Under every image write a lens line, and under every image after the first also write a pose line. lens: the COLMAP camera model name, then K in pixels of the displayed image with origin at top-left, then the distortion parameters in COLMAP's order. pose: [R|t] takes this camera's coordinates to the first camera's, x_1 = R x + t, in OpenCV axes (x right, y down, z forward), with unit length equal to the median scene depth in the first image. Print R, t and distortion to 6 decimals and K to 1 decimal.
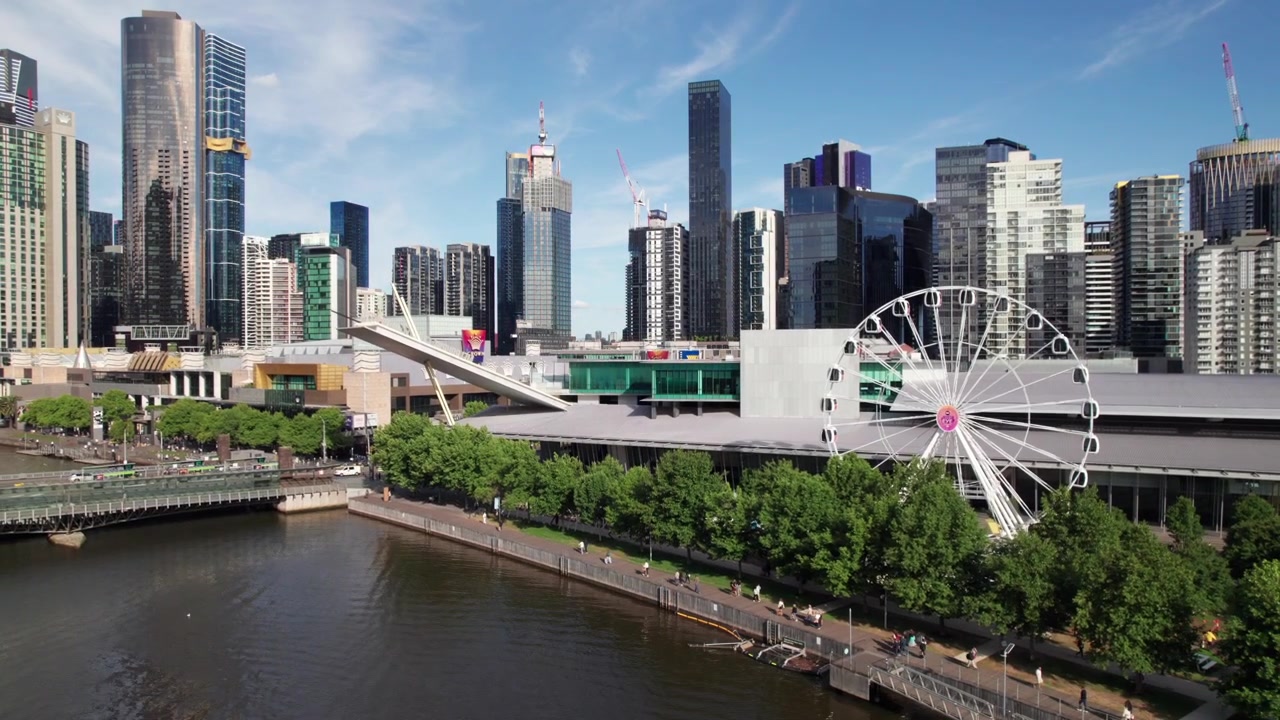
lens RADIAL K [[823.9, 0, 637.8], [0, 823.9, 356.8], [0, 0, 1]] dist [-0.072887, 0.059340]
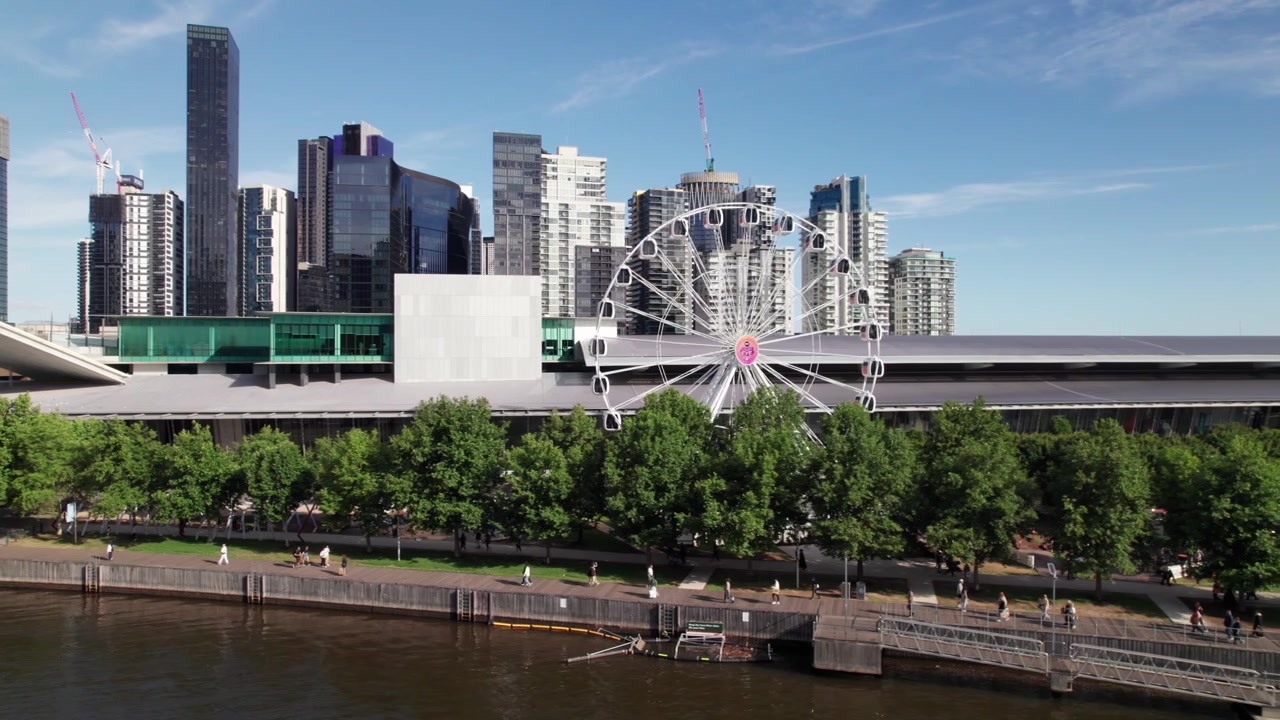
lens RADIAL K [[823.9, 0, 637.8], [0, 823.9, 356.8], [0, 0, 1]] dist [-0.072887, 0.059340]
pose [[0.814508, 0.003291, 0.580143, -0.065593], [0.002579, 0.999953, -0.009294, 0.025567], [-0.580147, 0.009066, 0.814461, 0.097786]]
